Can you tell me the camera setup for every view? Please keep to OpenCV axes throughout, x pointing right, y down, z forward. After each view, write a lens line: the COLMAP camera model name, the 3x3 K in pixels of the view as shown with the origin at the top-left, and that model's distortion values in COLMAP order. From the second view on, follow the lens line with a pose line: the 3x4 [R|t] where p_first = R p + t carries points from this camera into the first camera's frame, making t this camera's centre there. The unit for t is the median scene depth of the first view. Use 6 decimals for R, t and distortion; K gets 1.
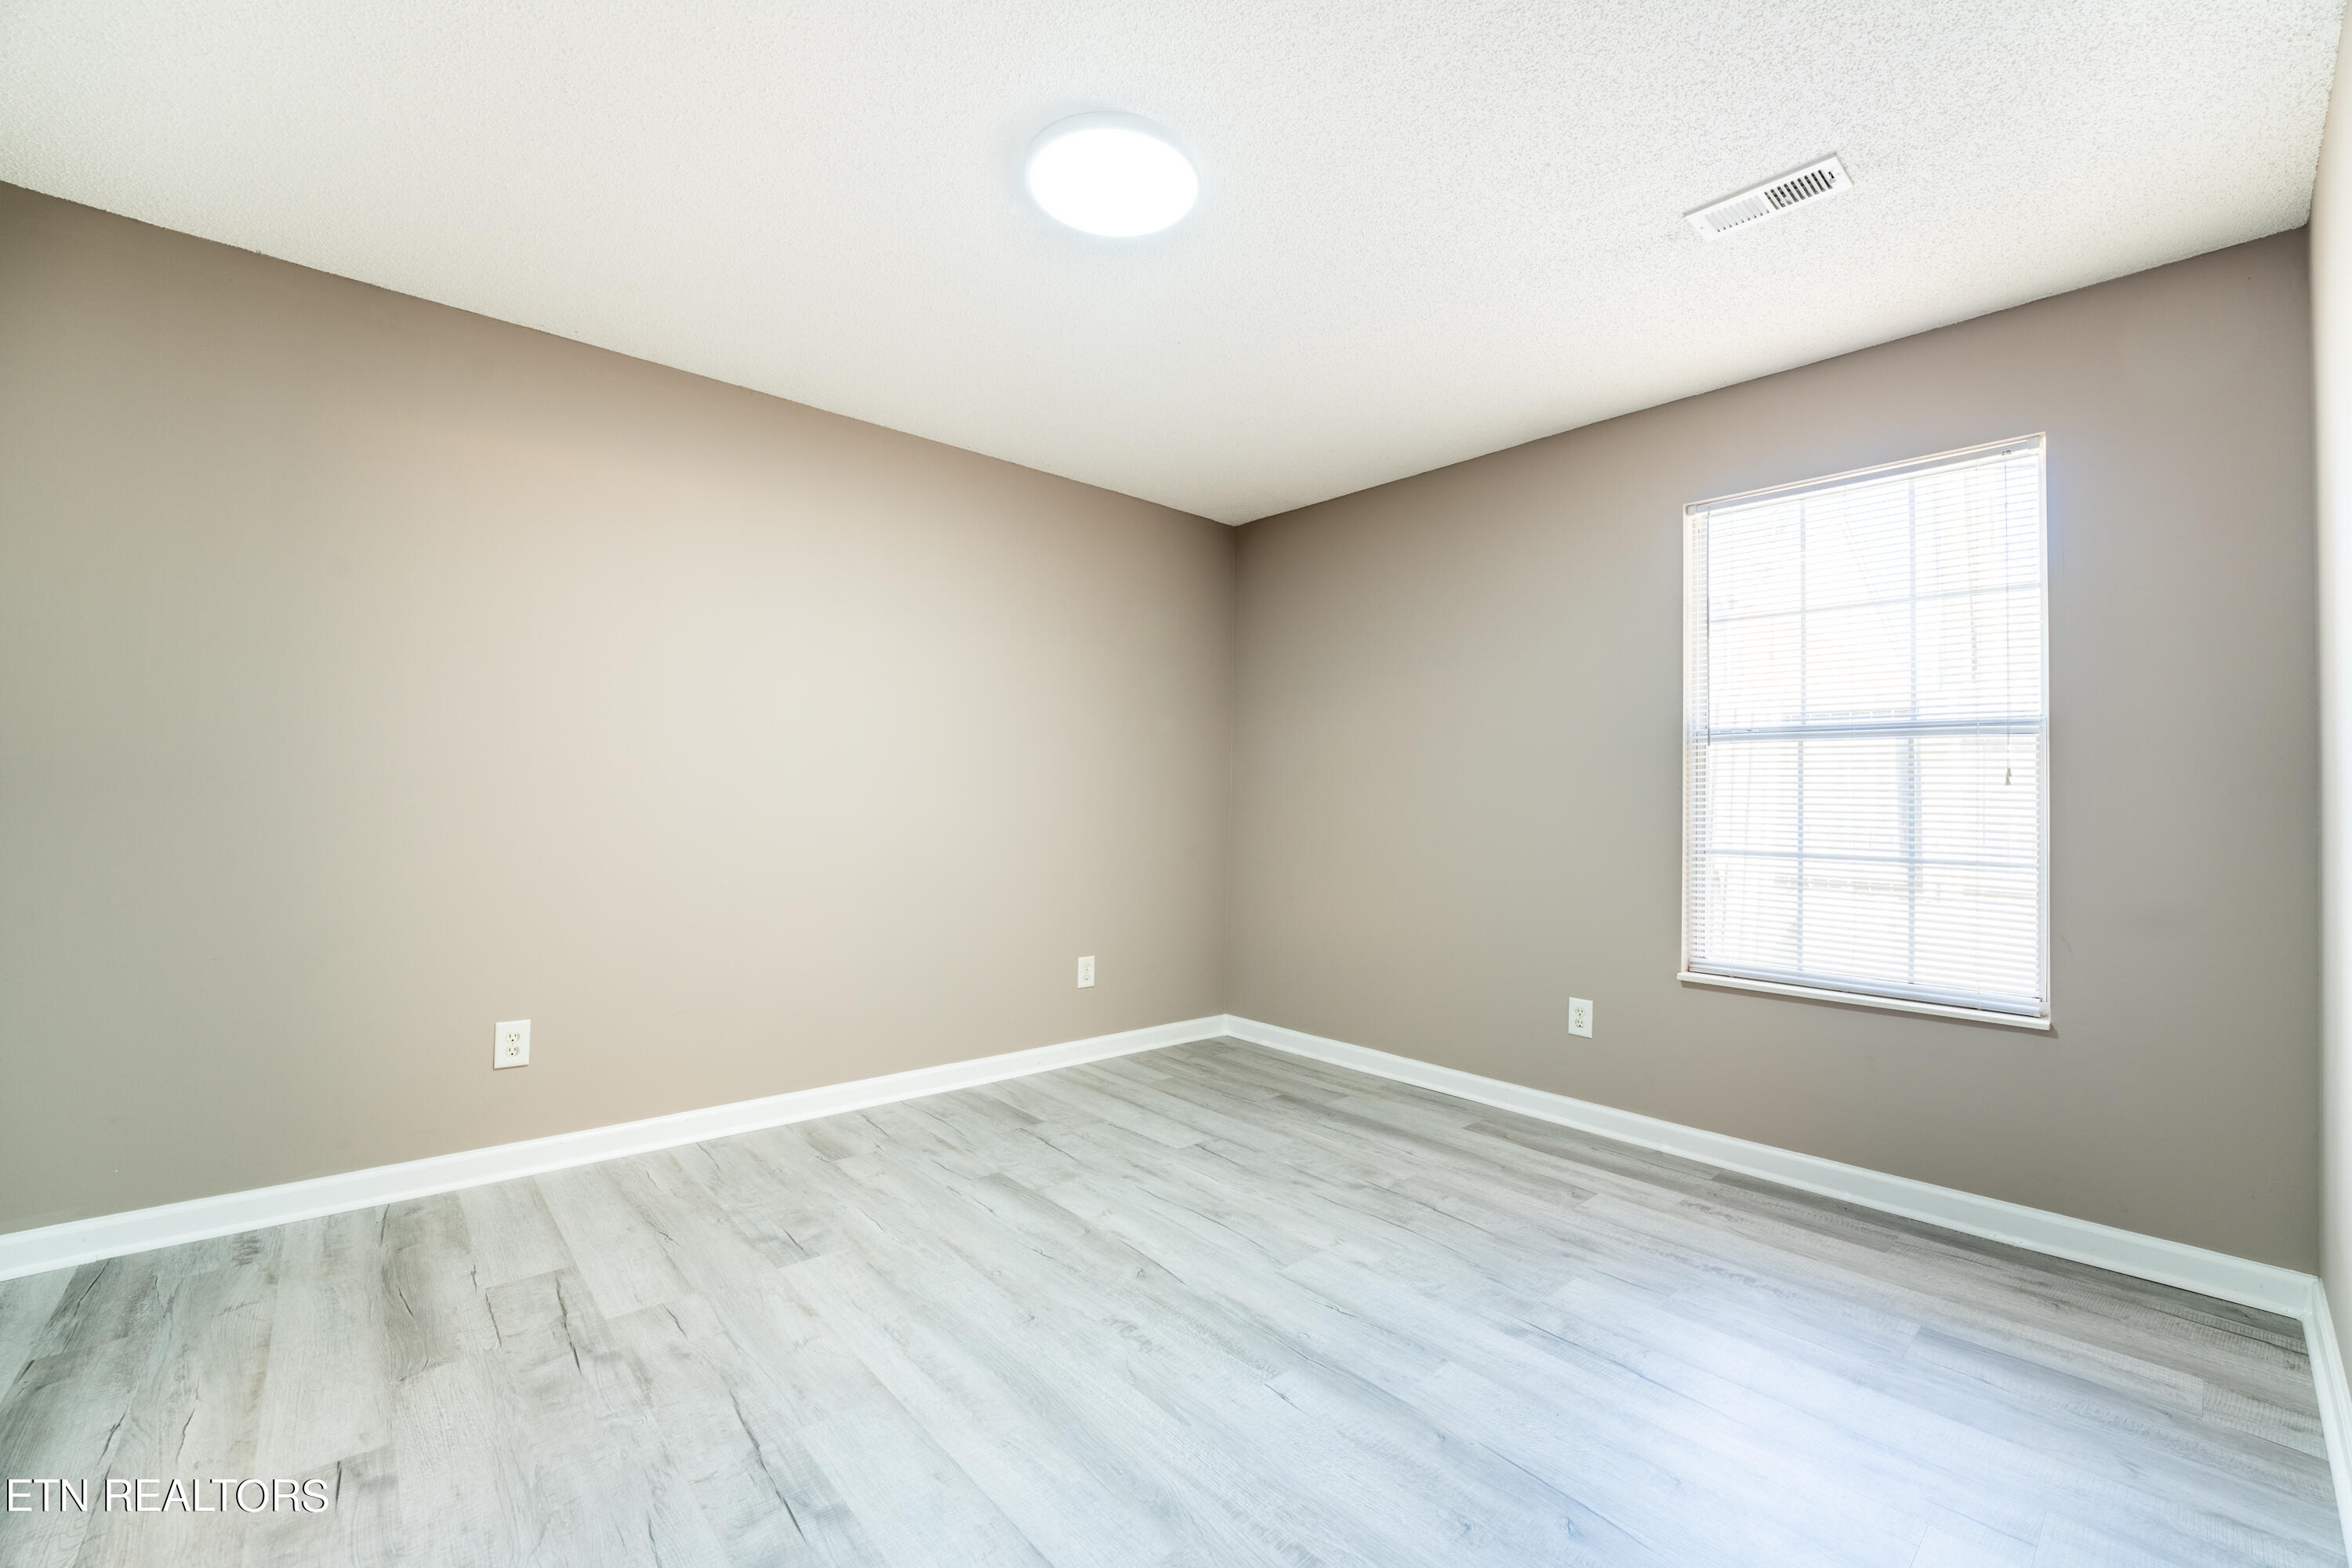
lens RADIAL K [[939.7, 0, 1169.9], [0, 939.7, 783.8], [0, 0, 1]] dist [-0.021432, 0.000247]
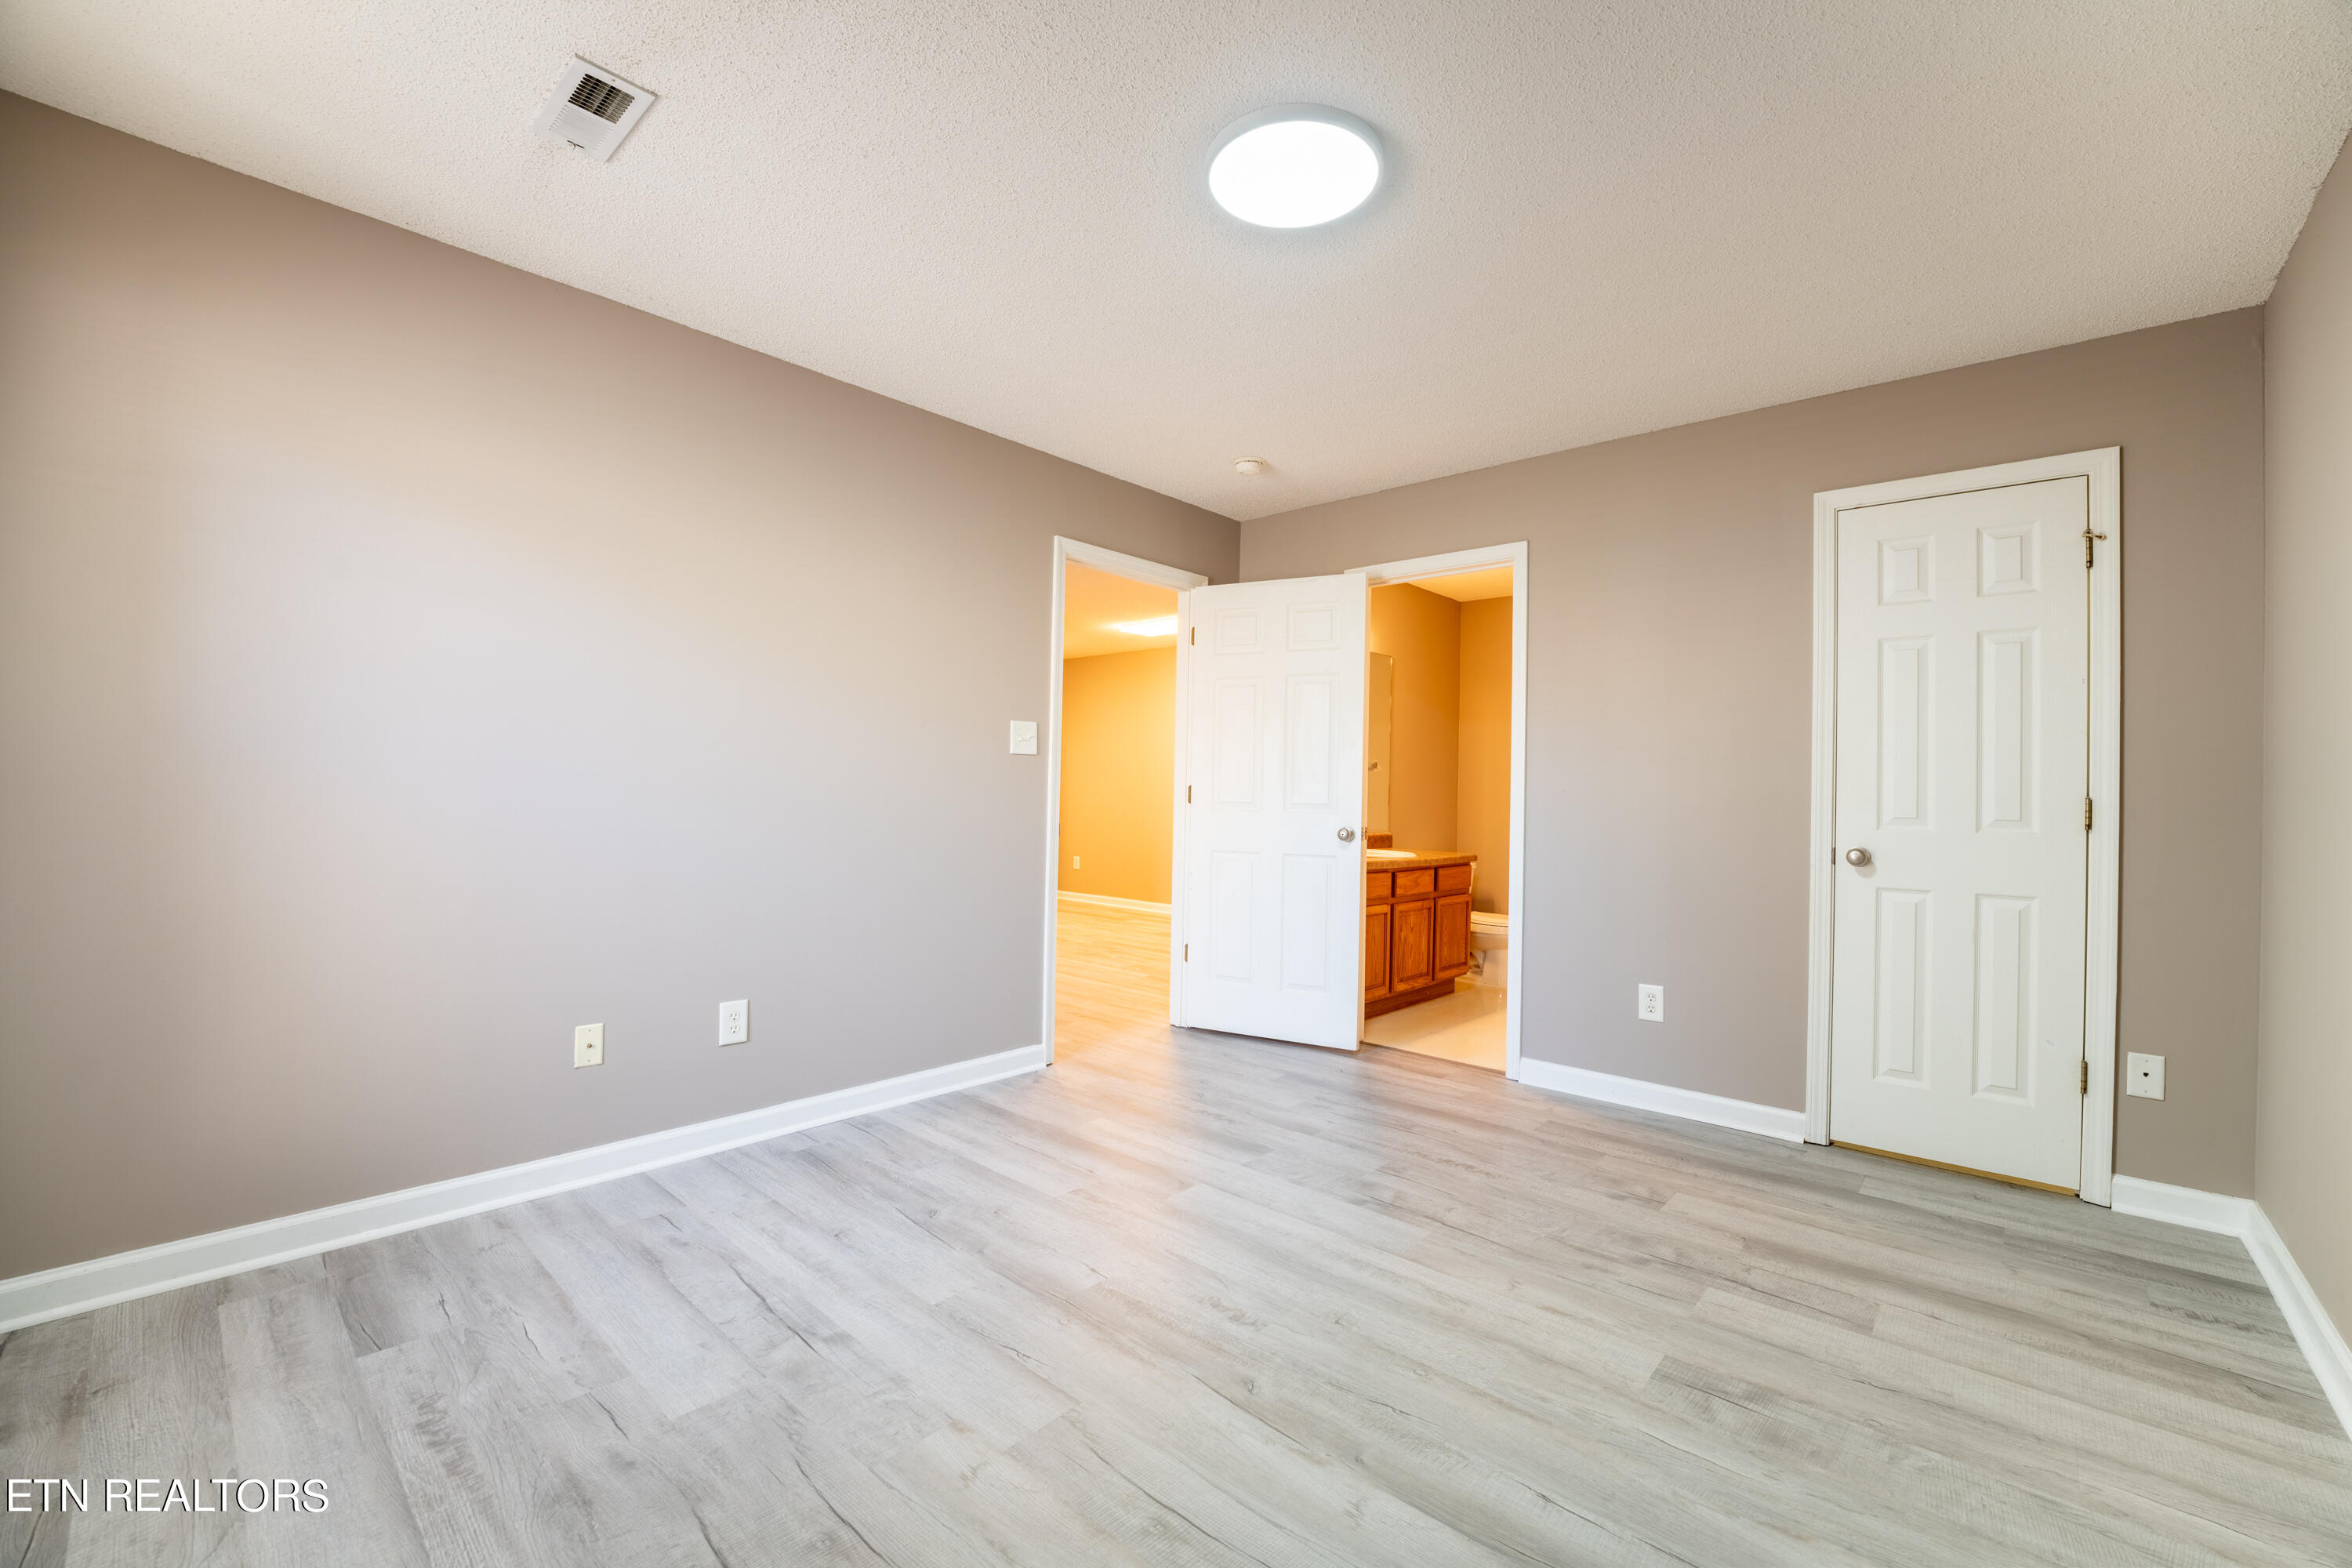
lens RADIAL K [[939.7, 0, 1169.9], [0, 939.7, 783.8], [0, 0, 1]] dist [-0.021432, 0.000247]
pose [[-0.993446, -0.035026, -0.108803, 0.150758], [-0.032162, 0.999091, -0.027962, 0.035716], [0.109683, -0.024280, -0.993670, 1.909534]]
